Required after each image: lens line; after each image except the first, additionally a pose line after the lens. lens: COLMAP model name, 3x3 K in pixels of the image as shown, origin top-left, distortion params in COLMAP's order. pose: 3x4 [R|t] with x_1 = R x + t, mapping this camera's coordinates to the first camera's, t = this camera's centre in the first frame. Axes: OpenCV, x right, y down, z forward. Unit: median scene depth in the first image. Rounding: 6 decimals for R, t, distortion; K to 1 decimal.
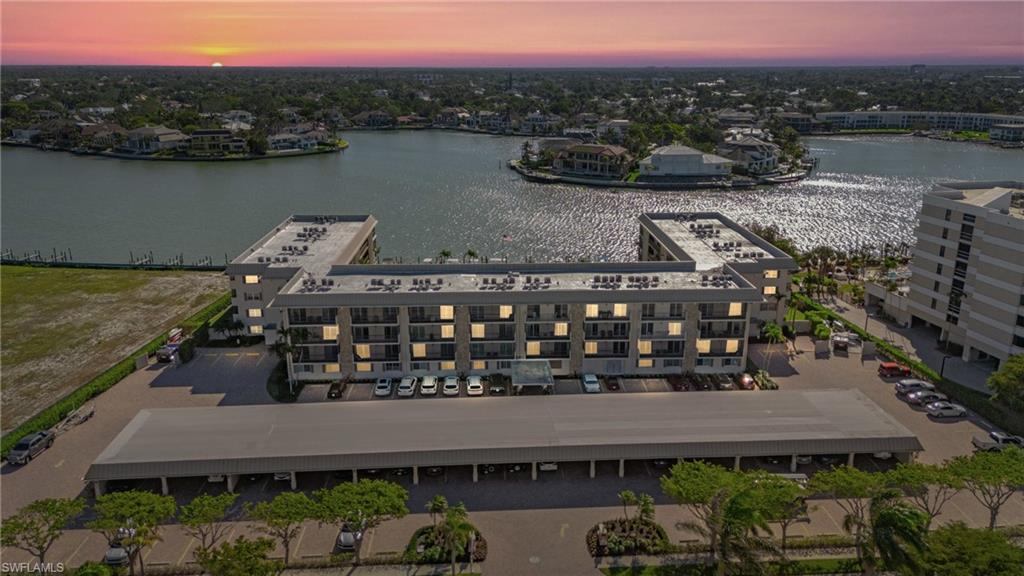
lens RADIAL K [[751.5, 0, 509.4], [0, 751.5, 288.0], [0, 0, 1]] dist [0.062326, -0.042649]
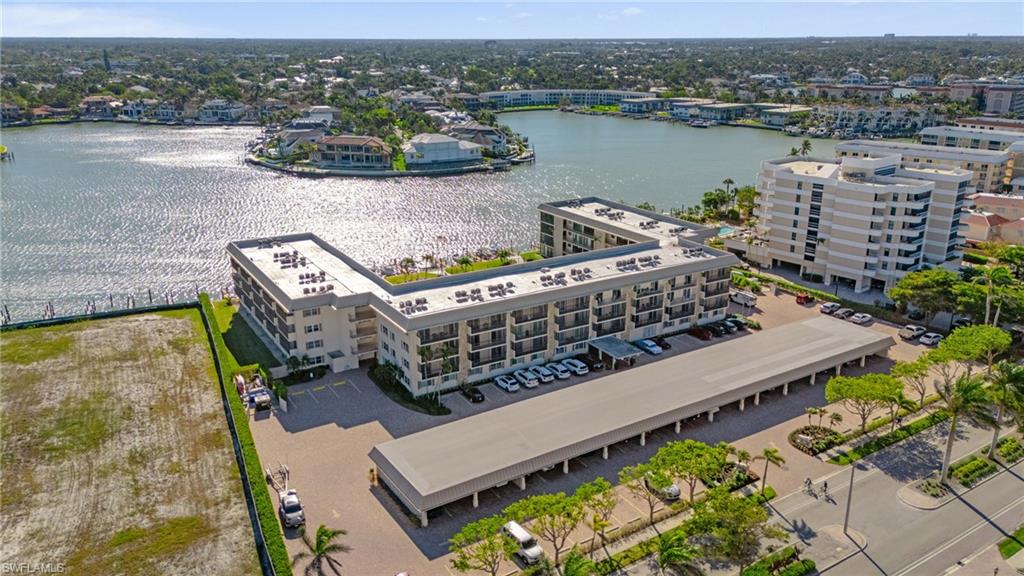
lens RADIAL K [[751.5, 0, 506.0], [0, 751.5, 289.8], [0, 0, 1]] dist [0.062326, -0.042649]
pose [[0.877993, -0.151881, 0.453940, -0.528494], [0.136495, 0.988393, 0.066695, -0.066898], [-0.458800, 0.003403, 0.888533, -0.000039]]
